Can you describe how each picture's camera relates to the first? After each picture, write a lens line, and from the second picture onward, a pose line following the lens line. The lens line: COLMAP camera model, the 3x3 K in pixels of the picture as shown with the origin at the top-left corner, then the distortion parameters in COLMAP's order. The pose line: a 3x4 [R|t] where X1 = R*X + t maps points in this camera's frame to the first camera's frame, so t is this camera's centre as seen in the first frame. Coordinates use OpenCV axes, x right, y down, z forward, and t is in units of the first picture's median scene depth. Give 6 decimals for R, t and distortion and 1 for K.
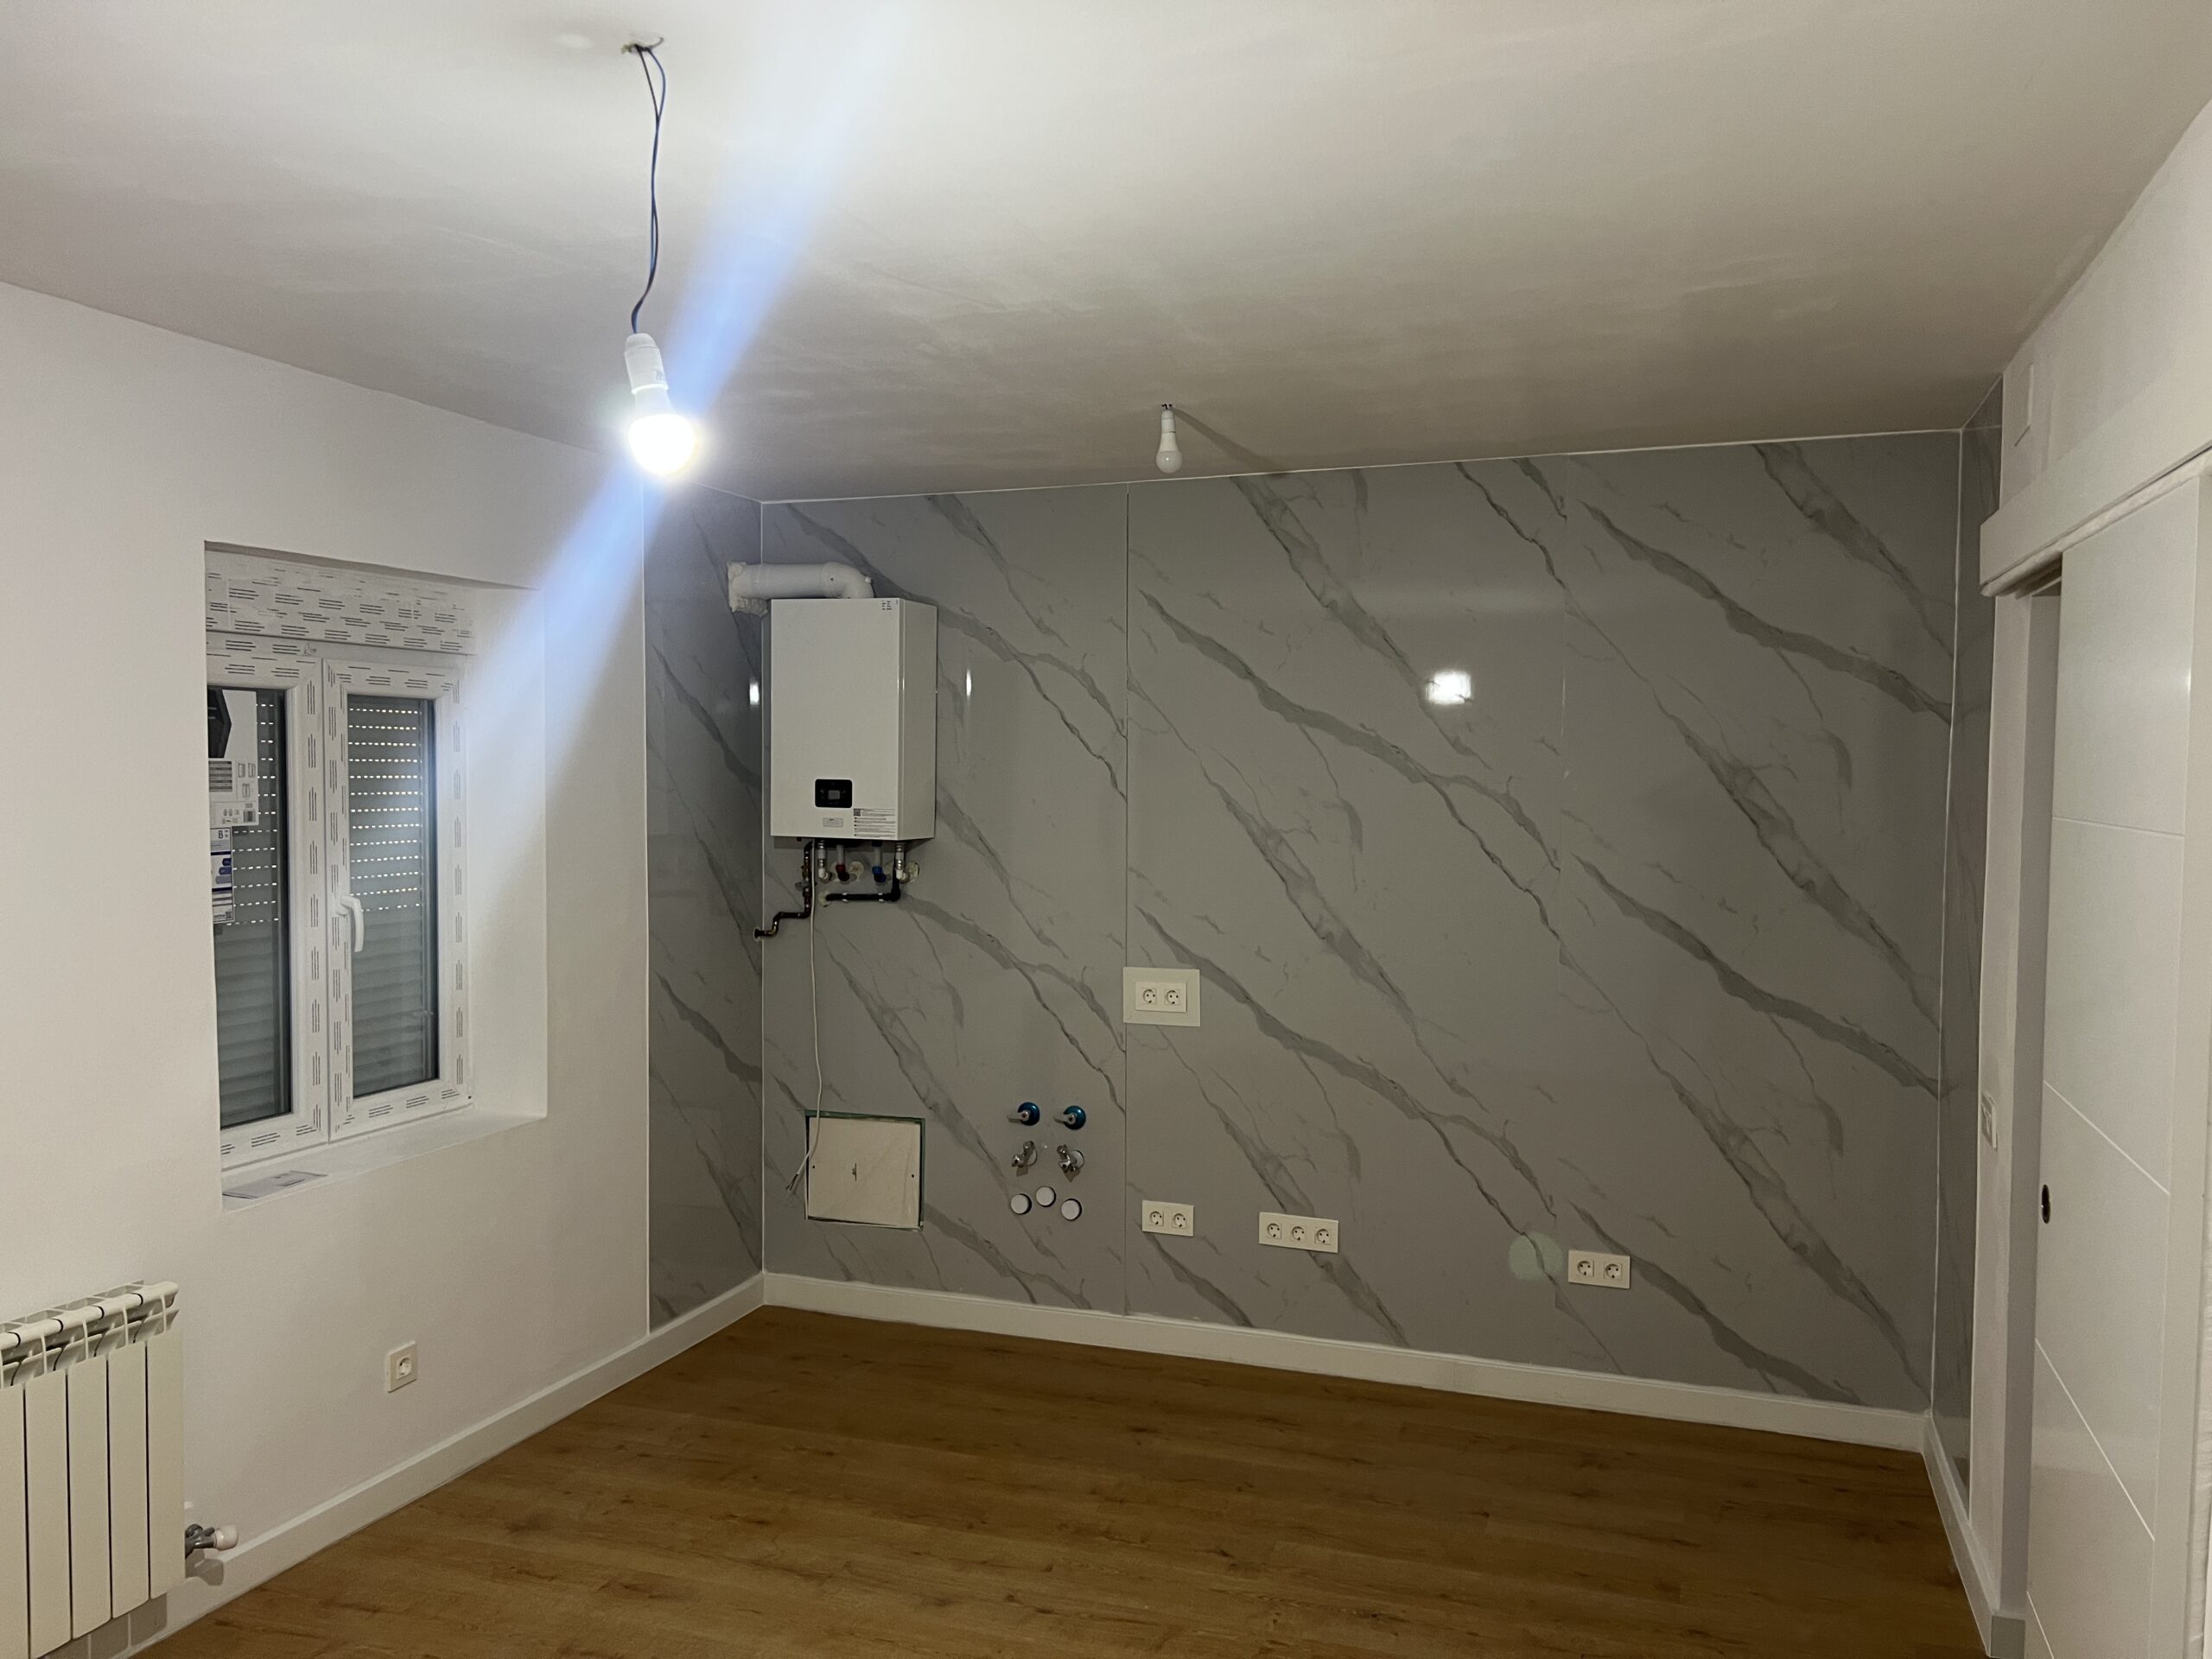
lens RADIAL K [[1699.4, 0, 1104.8], [0, 1699.4, 840.3], [0, 0, 1]] dist [-0.009817, -0.006990]
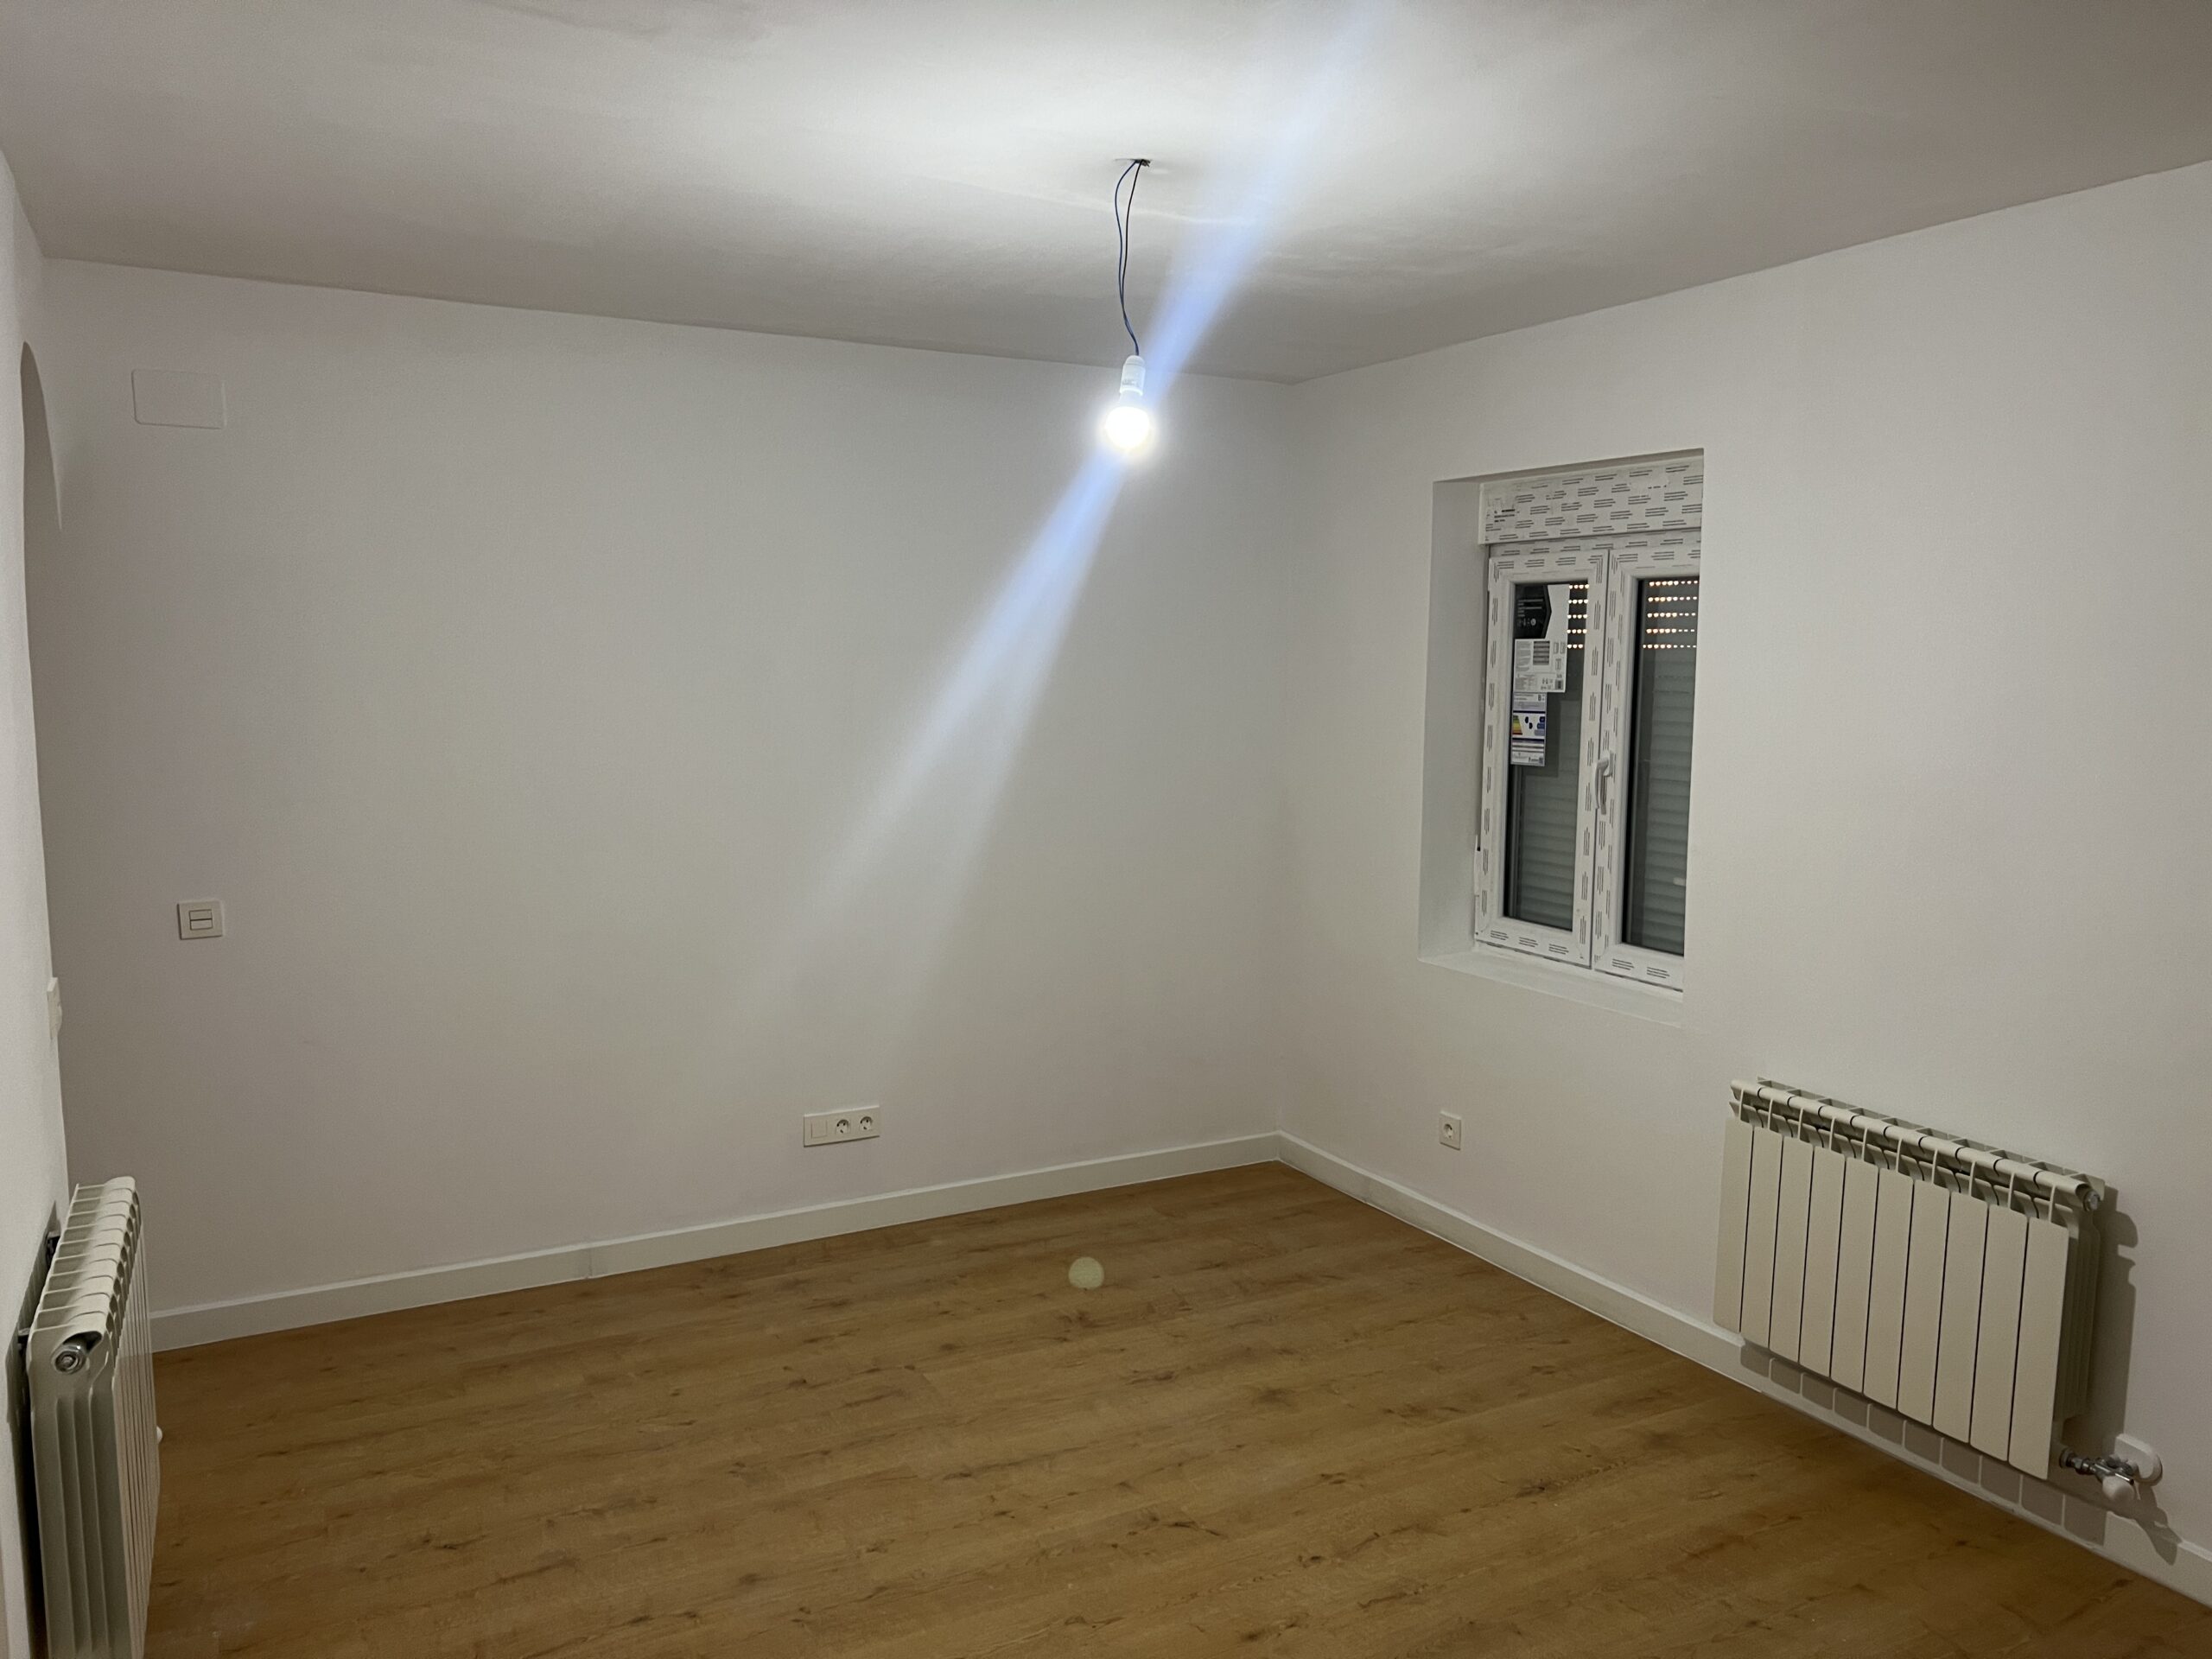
lens RADIAL K [[1699.4, 0, 1107.9], [0, 1699.4, 828.9], [0, 0, 1]] dist [-0.009817, -0.006990]
pose [[-0.689088, 0.105812, -0.716911, 0.625624], [-0.011736, 0.987524, 0.157033, -0.100276], [0.724582, 0.116623, -0.679249, 1.587011]]
